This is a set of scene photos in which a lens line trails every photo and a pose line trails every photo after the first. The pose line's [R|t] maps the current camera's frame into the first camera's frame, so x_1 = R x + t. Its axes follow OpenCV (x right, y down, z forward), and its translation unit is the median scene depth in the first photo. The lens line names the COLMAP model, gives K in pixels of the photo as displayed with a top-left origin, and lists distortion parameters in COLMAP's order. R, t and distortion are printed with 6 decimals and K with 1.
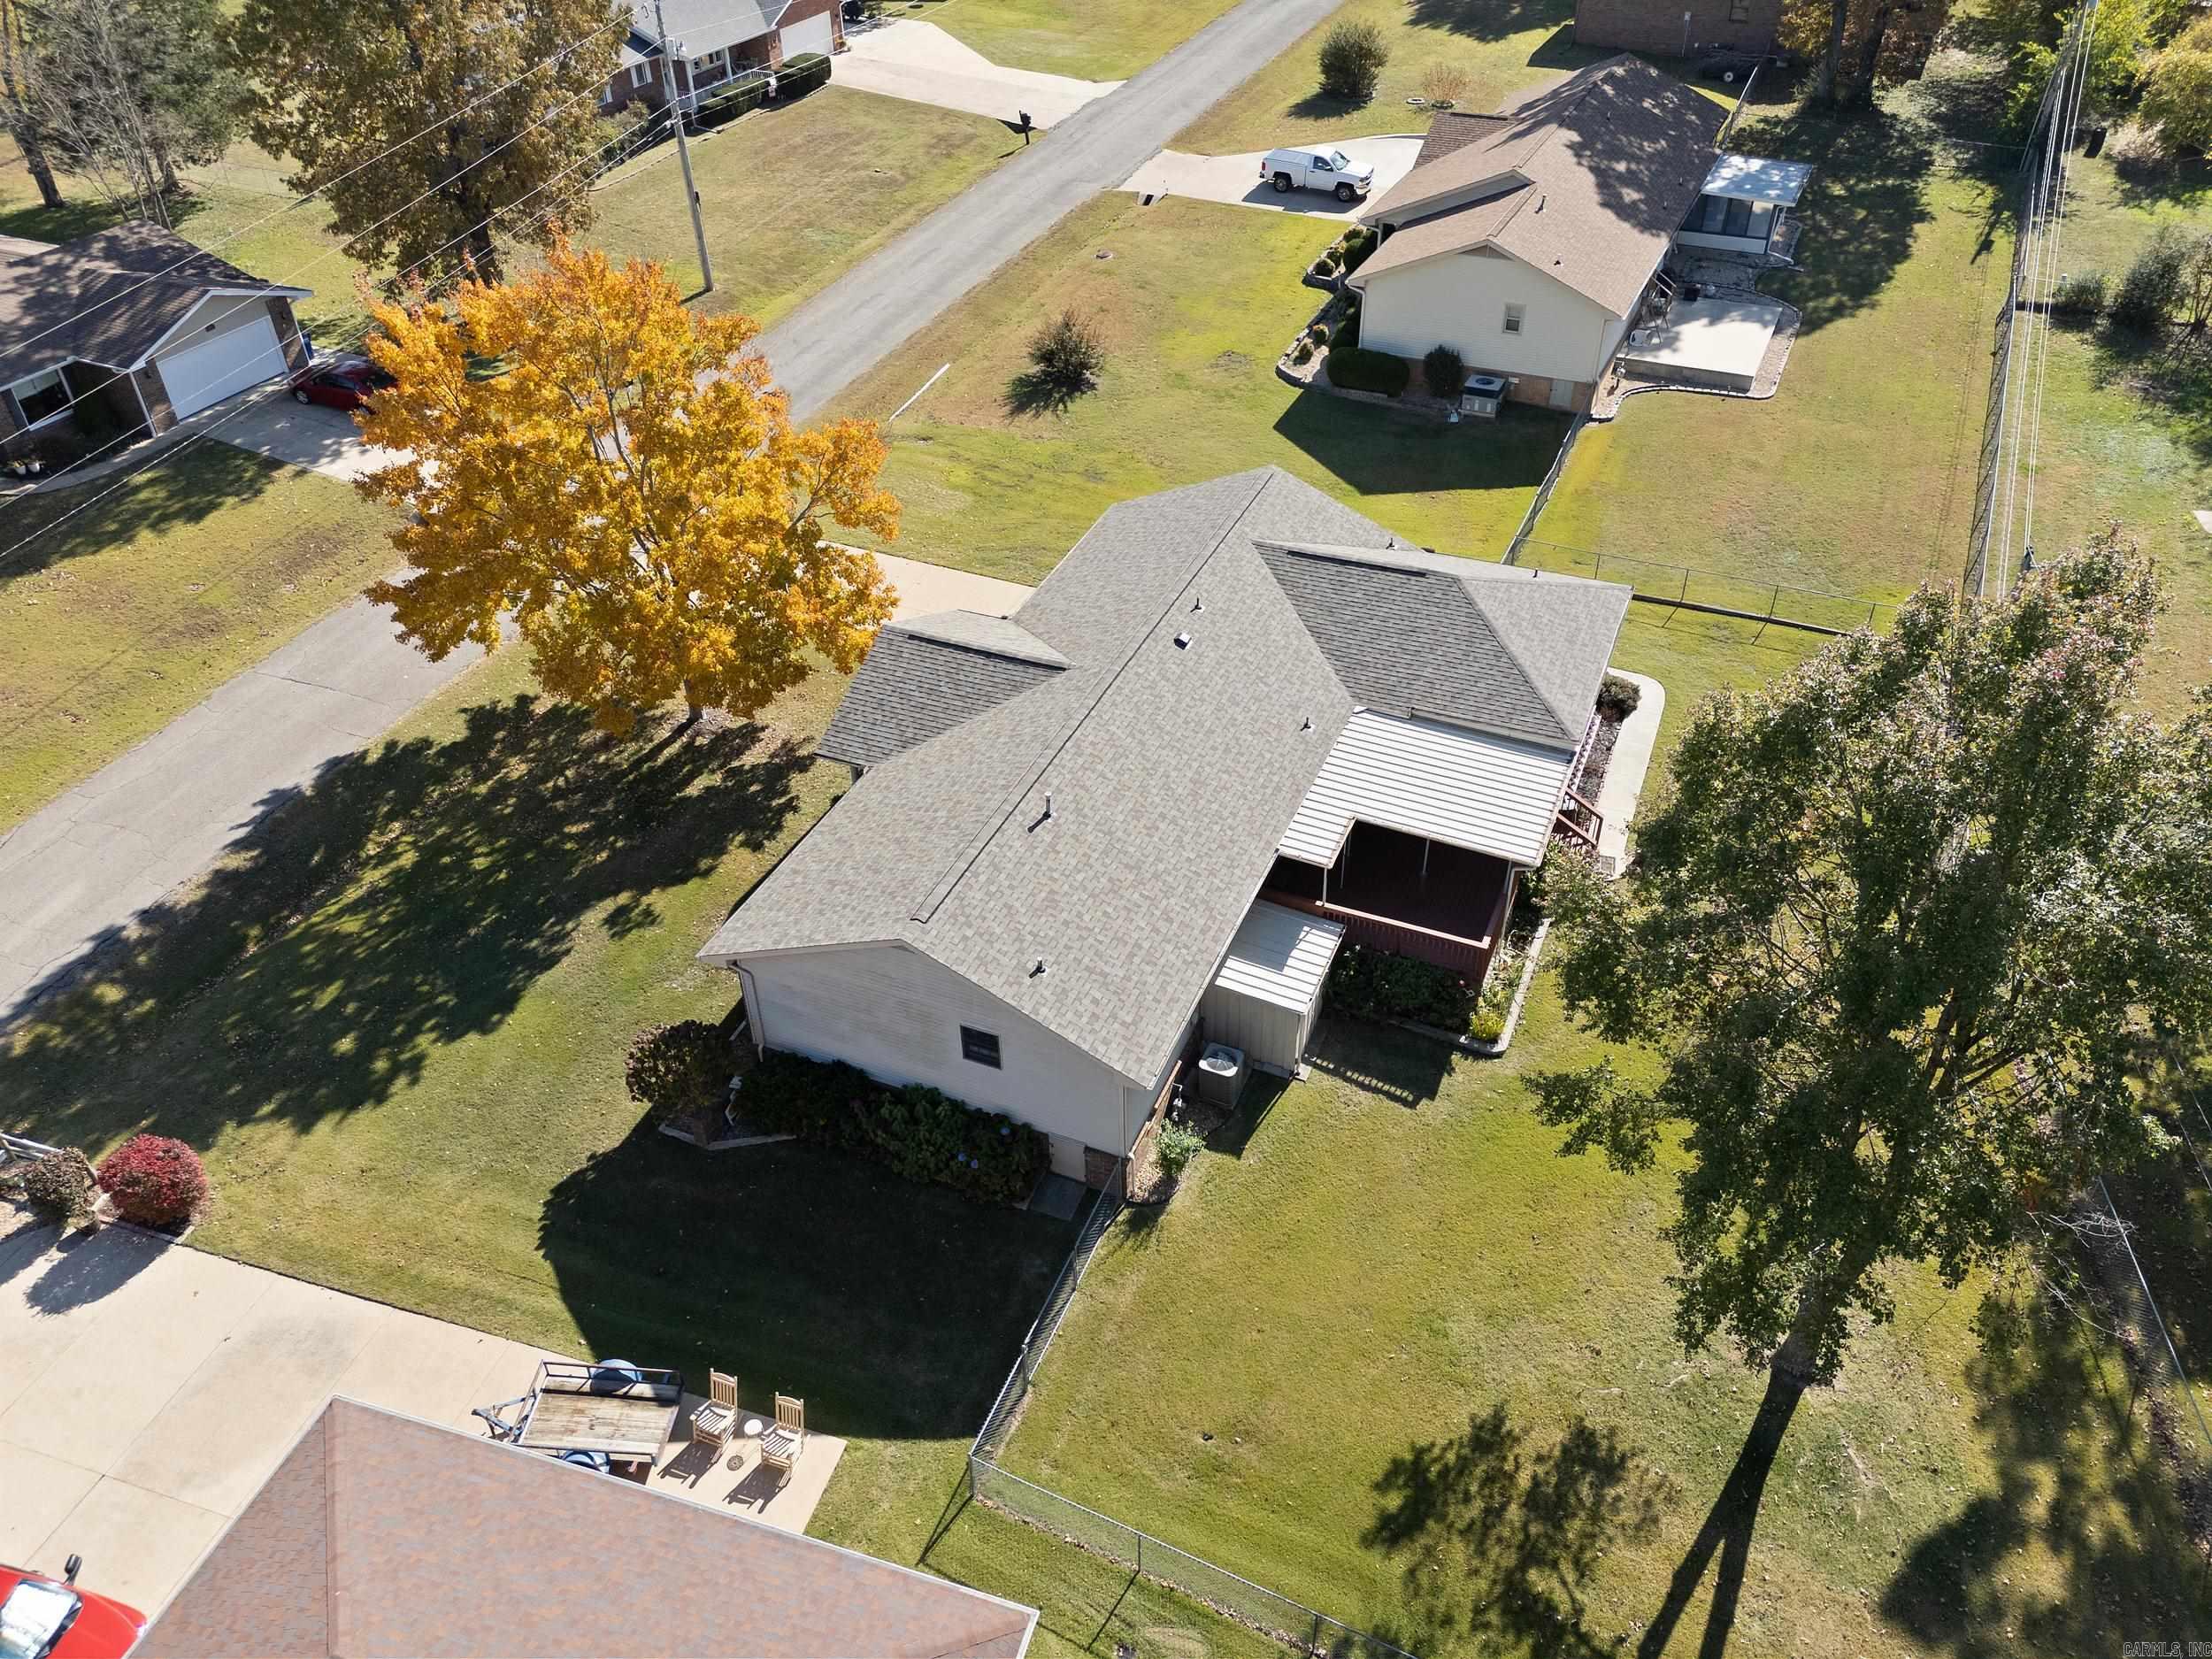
lens RADIAL K [[1612.4, 0, 1114.6], [0, 1612.4, 835.5], [0, 0, 1]] dist [0.056838, -0.041890]
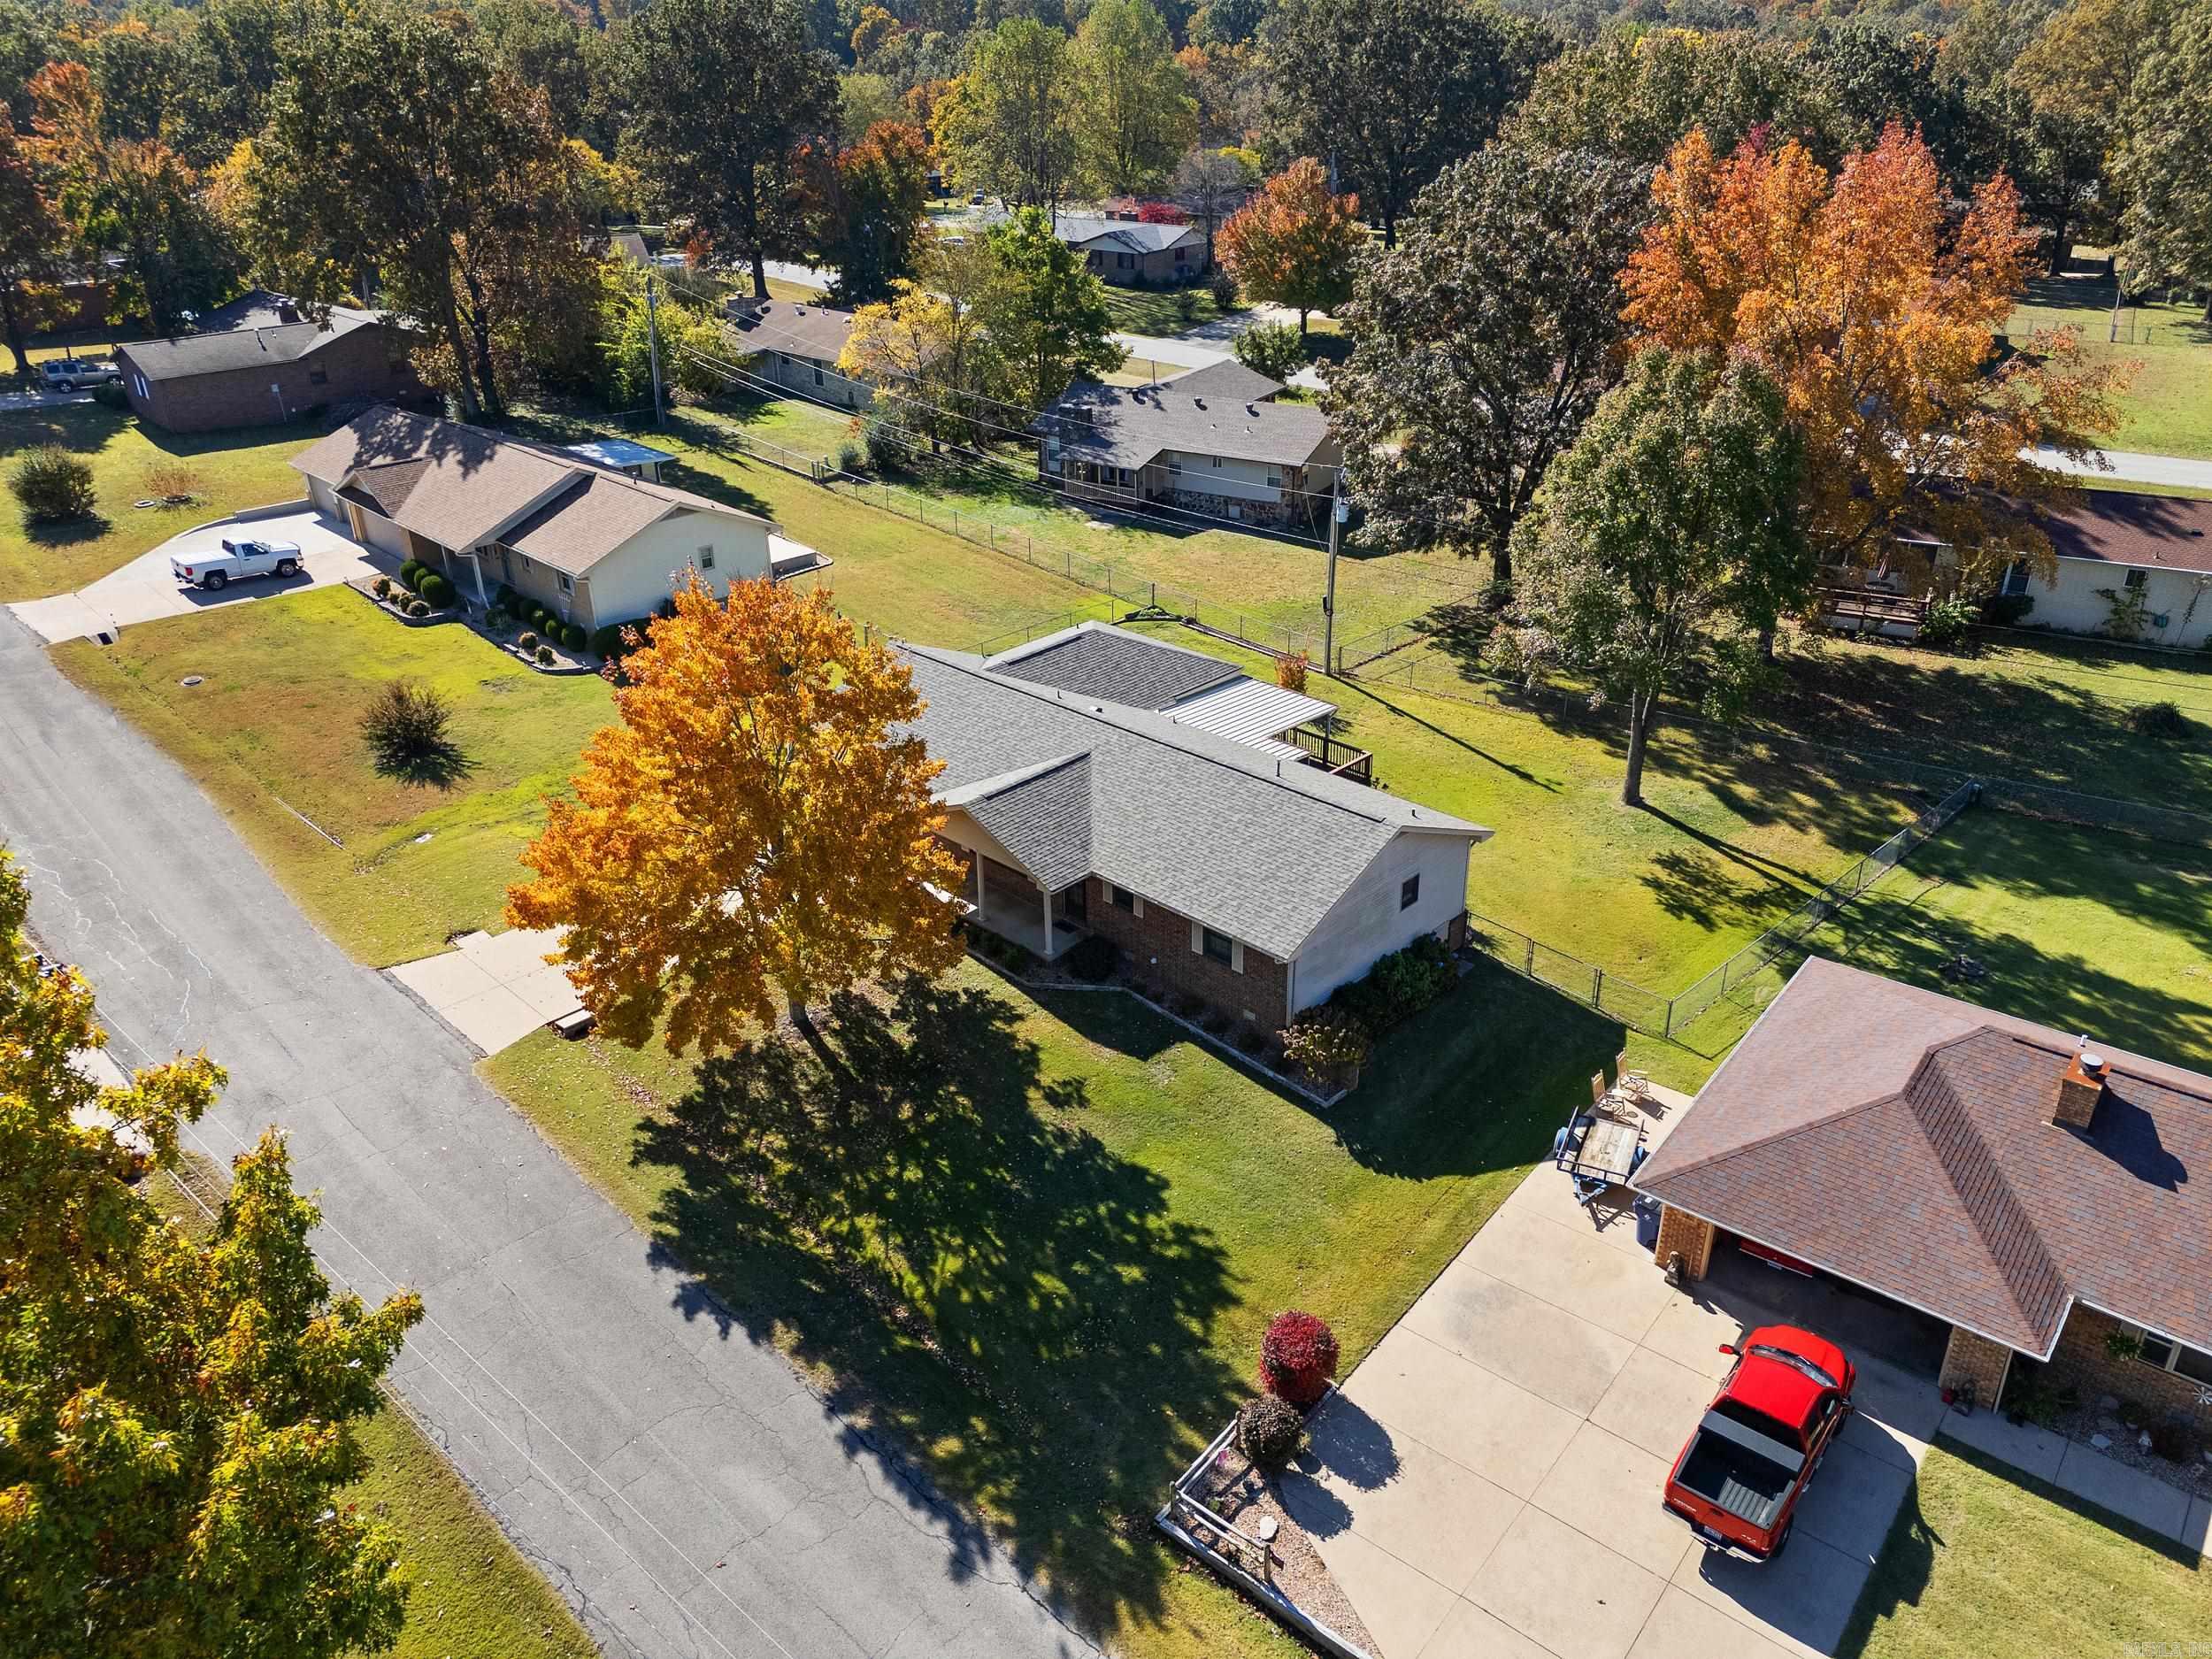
lens RADIAL K [[1612.4, 0, 1114.6], [0, 1612.4, 835.5], [0, 0, 1]] dist [0.056838, -0.041890]
pose [[0.356348, -0.414149, 0.837554, -1.006864], [0.579493, 0.801131, 0.149587, -0.206472], [-0.732942, 0.432052, 0.525478, 0.298338]]
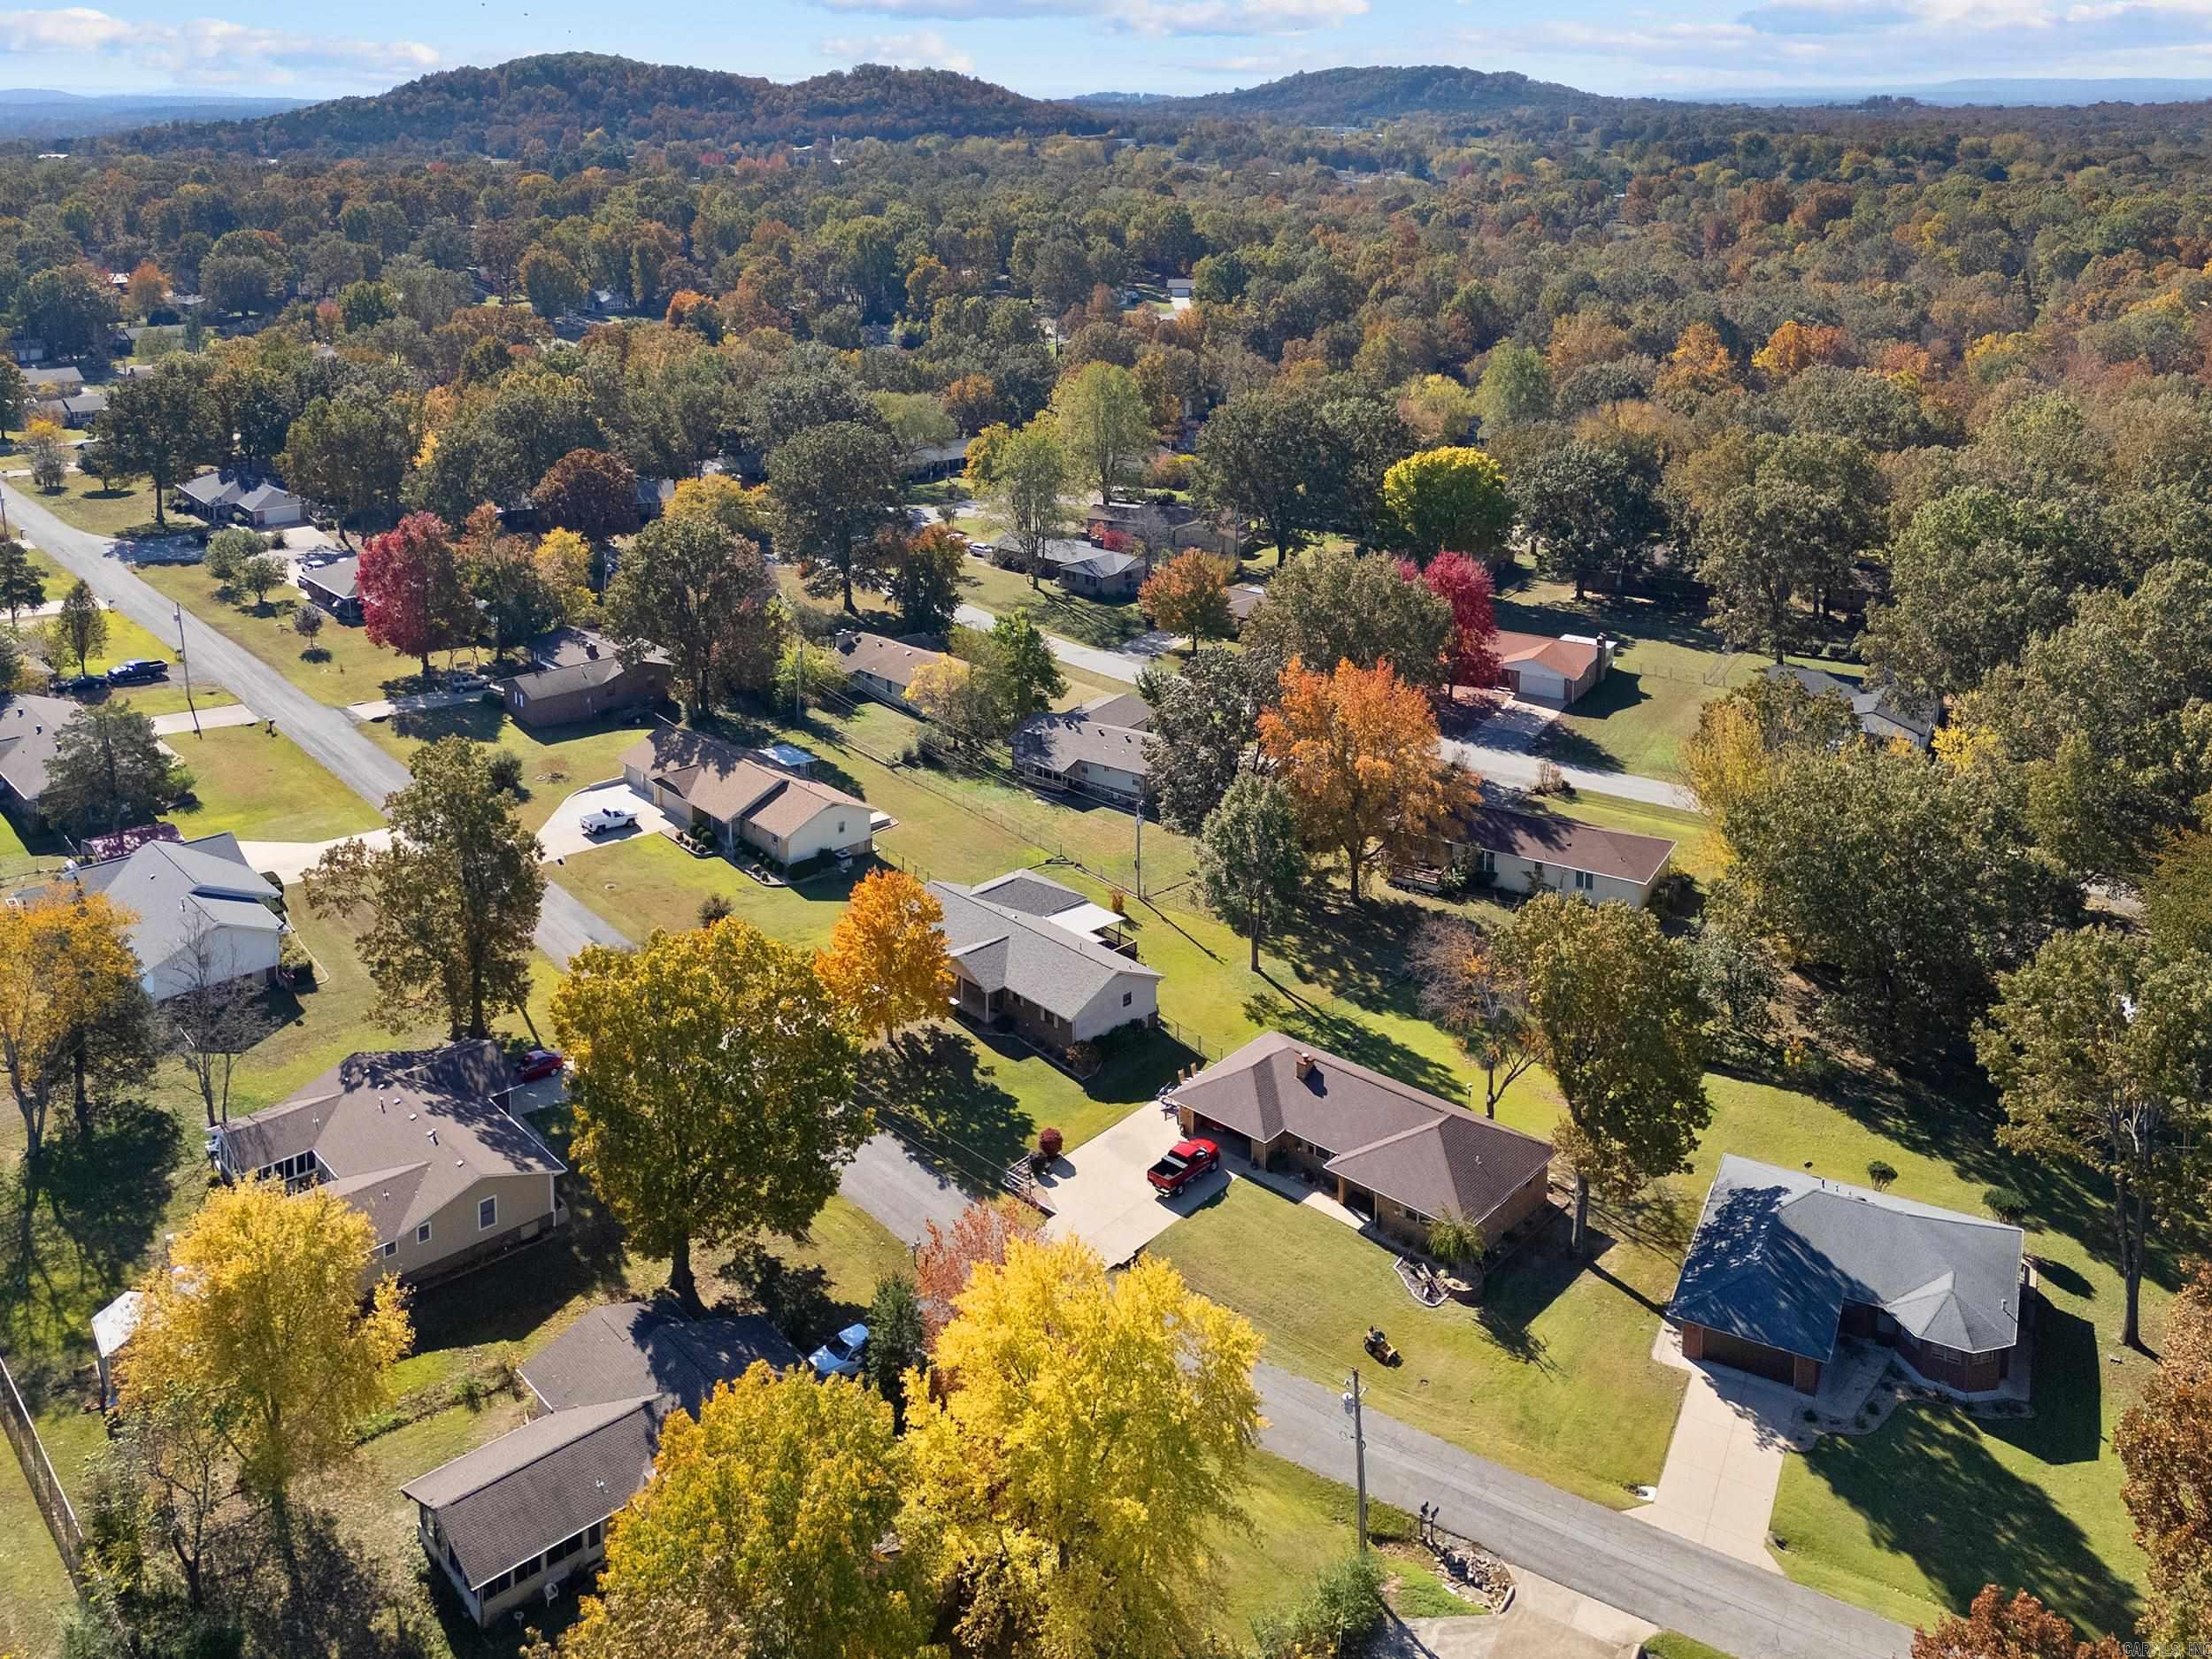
lens RADIAL K [[1885.2, 0, 1070.0], [0, 1885.2, 275.3], [0, 0, 1]] dist [0.070500, 0.005758]
pose [[0.404630, -0.064967, 0.912170, -2.992007], [0.553344, 0.811539, -0.187658, -0.351052], [-0.728069, 0.580676, 0.364322, -1.105454]]
